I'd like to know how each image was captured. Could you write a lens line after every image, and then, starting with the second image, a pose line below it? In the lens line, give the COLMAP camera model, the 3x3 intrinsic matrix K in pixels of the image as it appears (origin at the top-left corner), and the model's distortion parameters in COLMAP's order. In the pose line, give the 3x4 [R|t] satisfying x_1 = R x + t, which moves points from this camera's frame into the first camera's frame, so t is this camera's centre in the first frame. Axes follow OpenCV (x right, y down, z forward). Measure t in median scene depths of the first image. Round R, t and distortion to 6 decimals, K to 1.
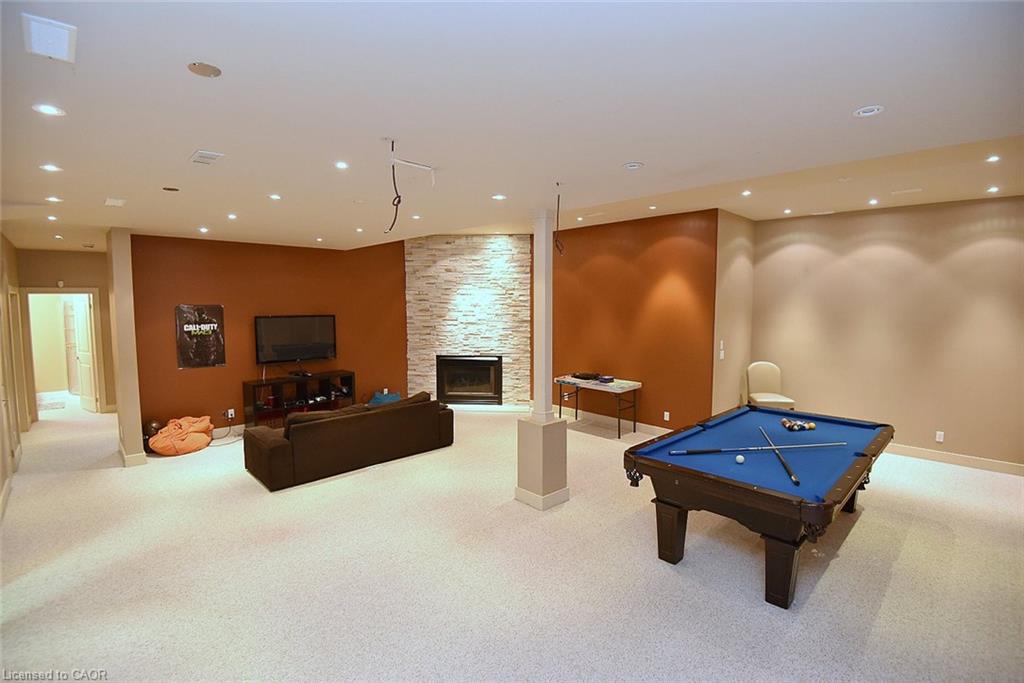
lens RADIAL K [[490.8, 0, 512.0], [0, 490.8, 341.5], [0, 0, 1]] dist [-0.000826, -0.000504]
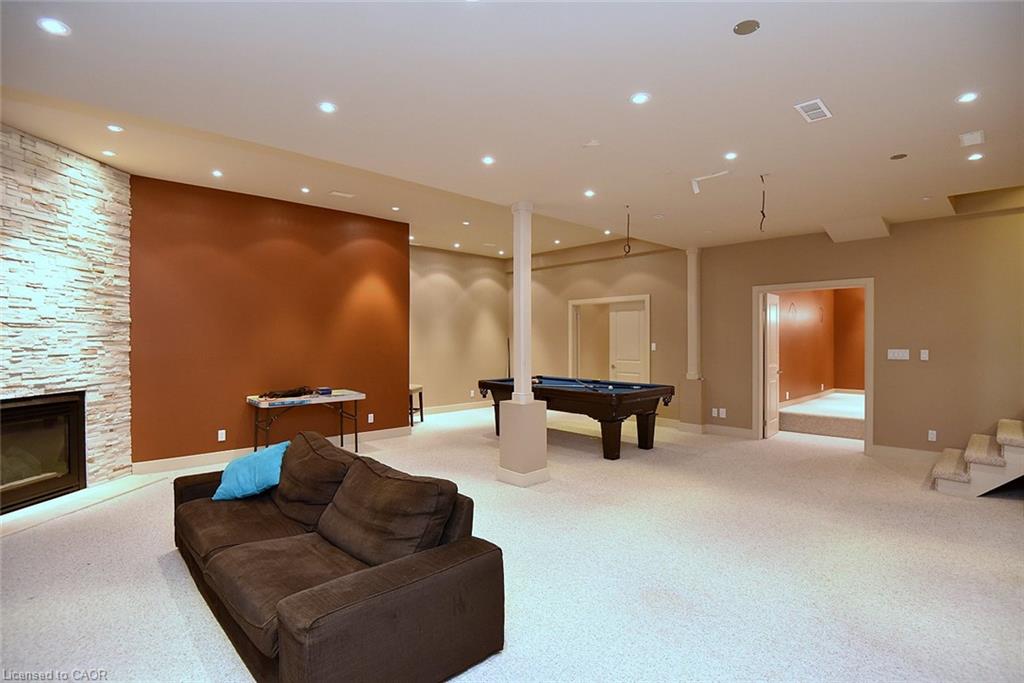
lens RADIAL K [[550.9, 0, 512.0], [0, 550.9, 341.5], [0, 0, 1]] dist [-0.002323, -0.001312]
pose [[-0.044647, -0.002175, 0.999000, -0.615612], [0.082896, 0.996541, 0.005874, 0.012101], [-0.995558, 0.083075, -0.044312, 0.582753]]
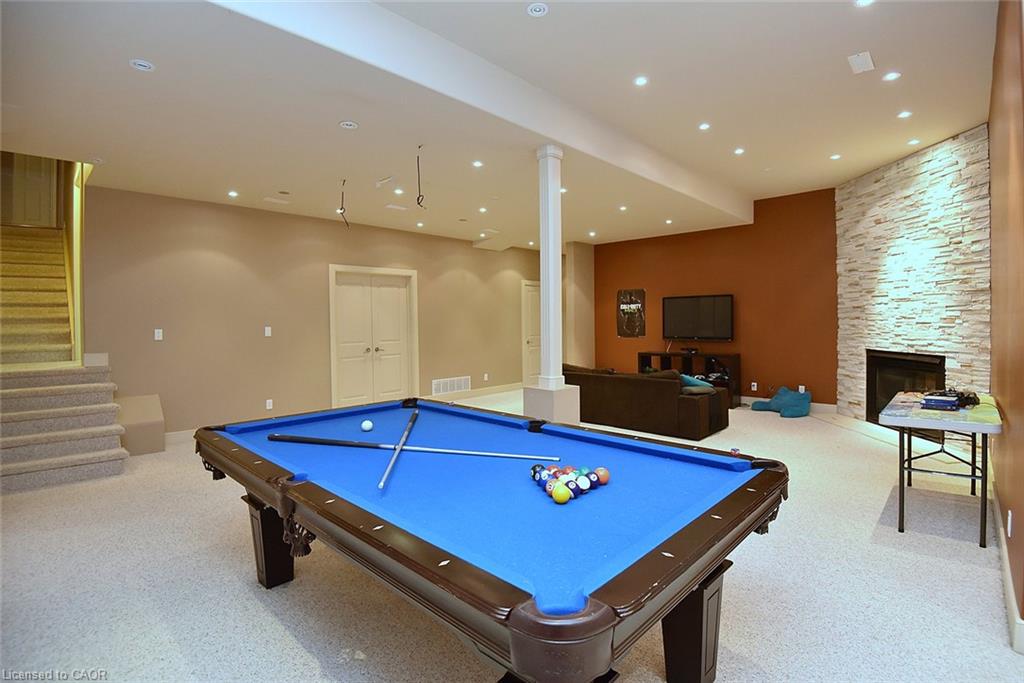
lens RADIAL K [[488.7, 0, 512.9], [0, 488.7, 322.5], [0, 0, 1]] dist [-0.000404, -0.000610]
pose [[0.068869, 0.007245, -0.997599, 0.501015], [-0.072693, 0.997352, 0.002224, 0.025950], [0.994974, 0.072365, 0.069213, 0.473940]]
